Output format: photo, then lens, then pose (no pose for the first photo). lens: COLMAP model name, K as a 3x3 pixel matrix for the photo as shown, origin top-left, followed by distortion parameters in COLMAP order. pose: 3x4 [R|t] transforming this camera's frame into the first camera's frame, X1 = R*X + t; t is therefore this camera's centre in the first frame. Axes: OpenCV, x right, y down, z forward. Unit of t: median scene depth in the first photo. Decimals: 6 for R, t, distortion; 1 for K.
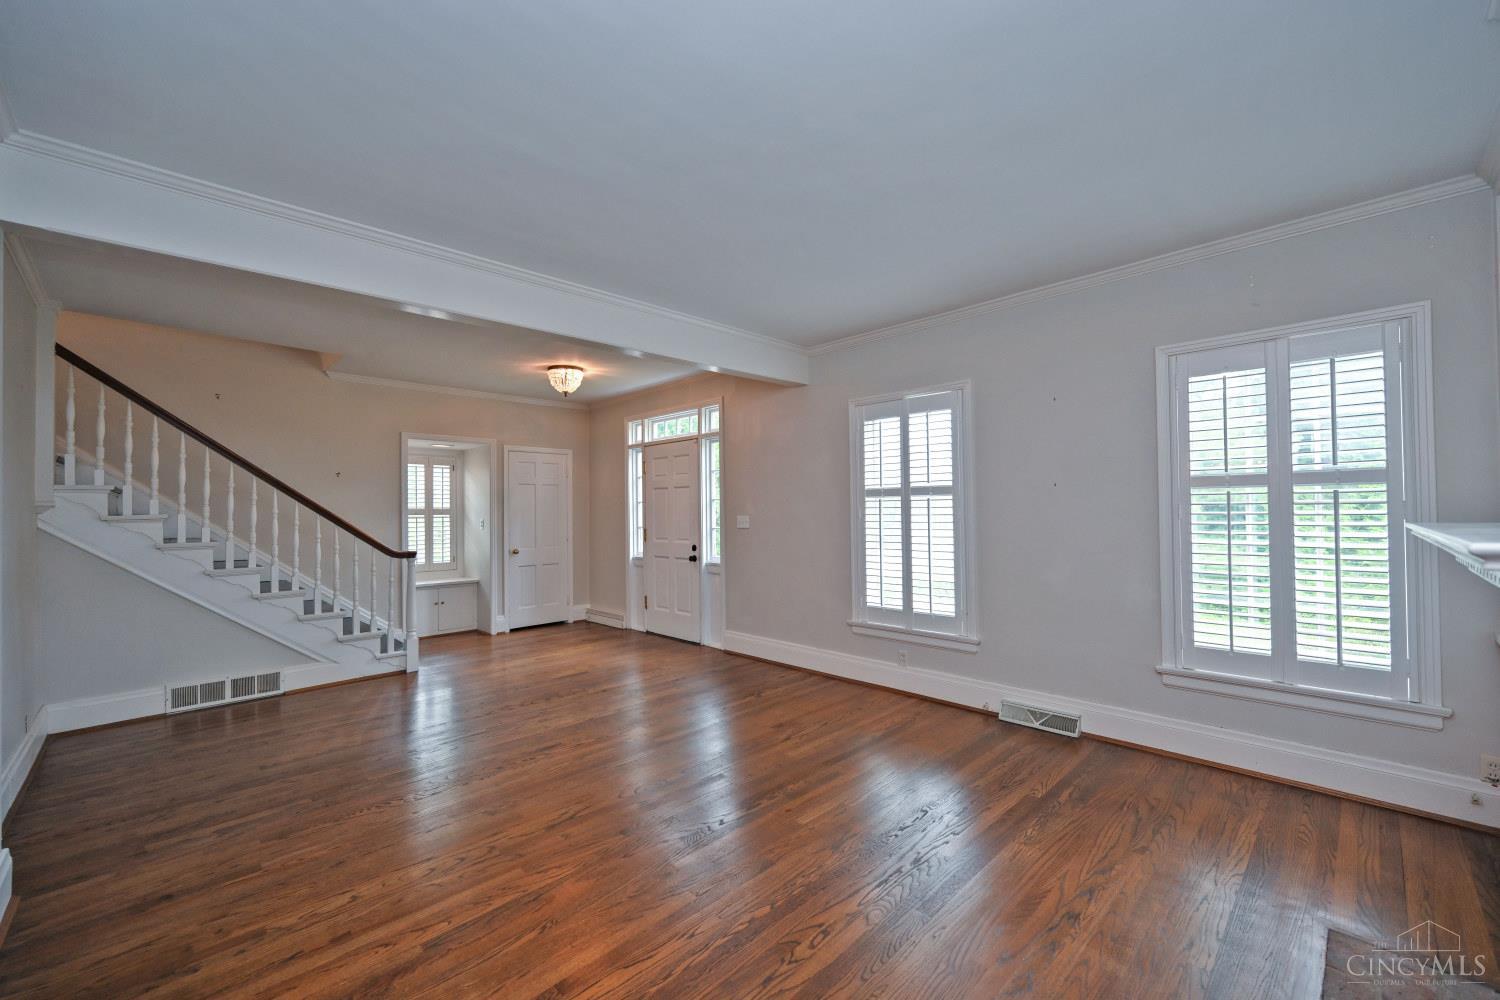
lens RADIAL K [[592.1, 0, 751.4], [0, 592.1, 492.1], [0, 0, 1]] dist [-0.002441, -0.000026]
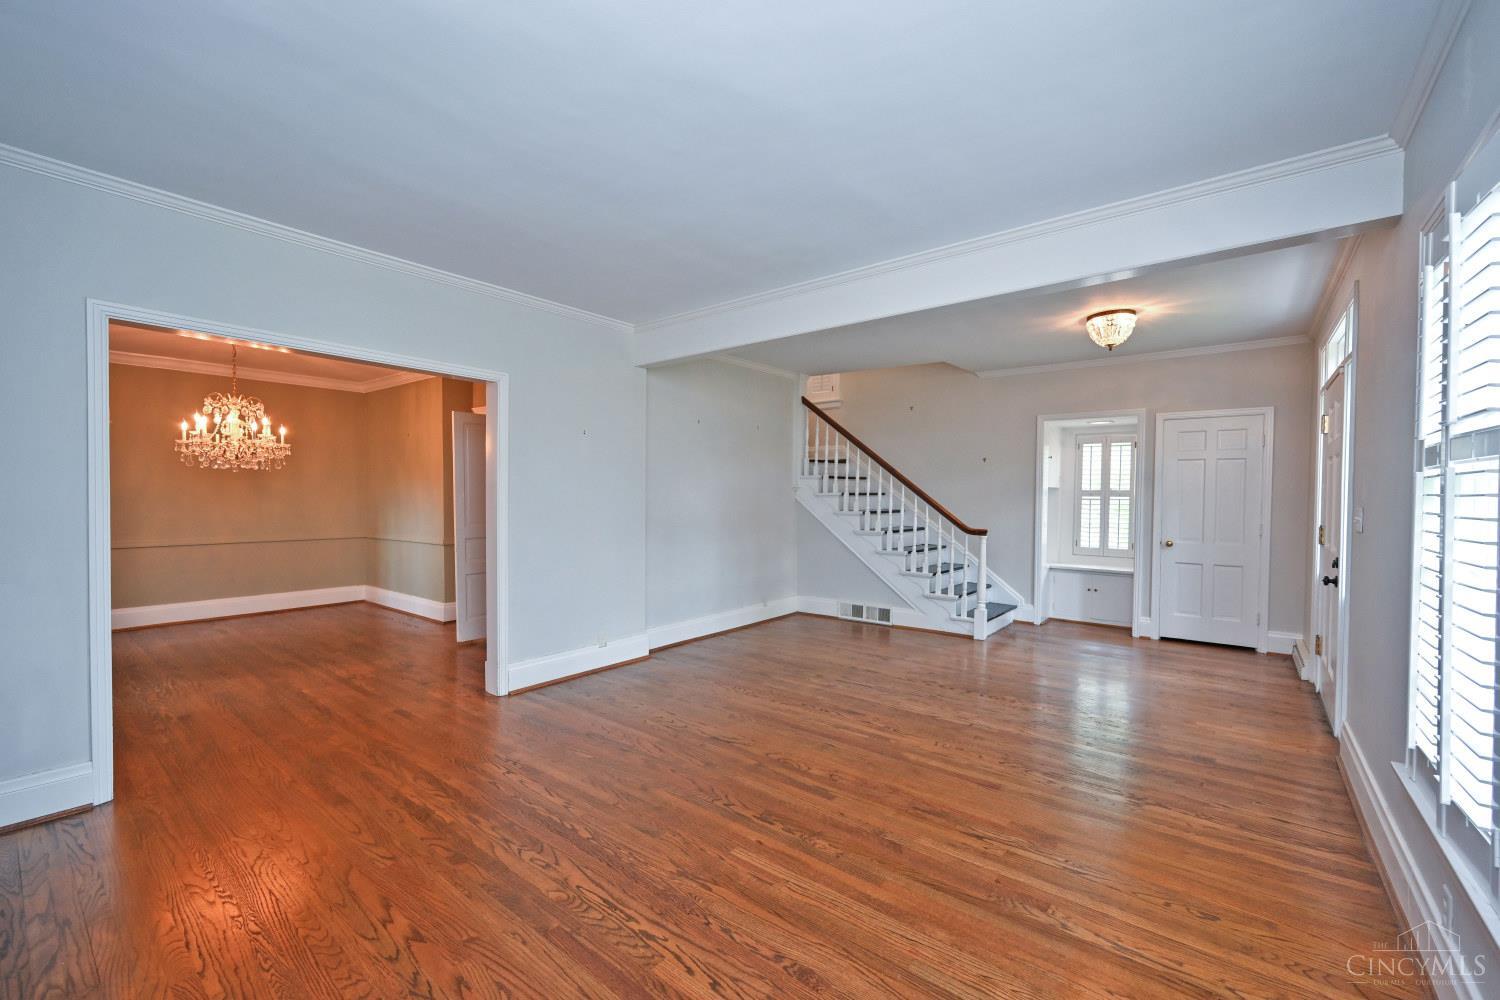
lens RADIAL K [[644.5, 0, 807.4], [0, 644.5, 504.5], [0, 0, 1]] dist [0.001351, 0.000215]
pose [[0.138218, 0.029581, -0.989960, 0.566078], [0.023570, 0.999173, 0.033147, 0.007871], [0.990121, -0.027915, 0.137406, 0.542934]]
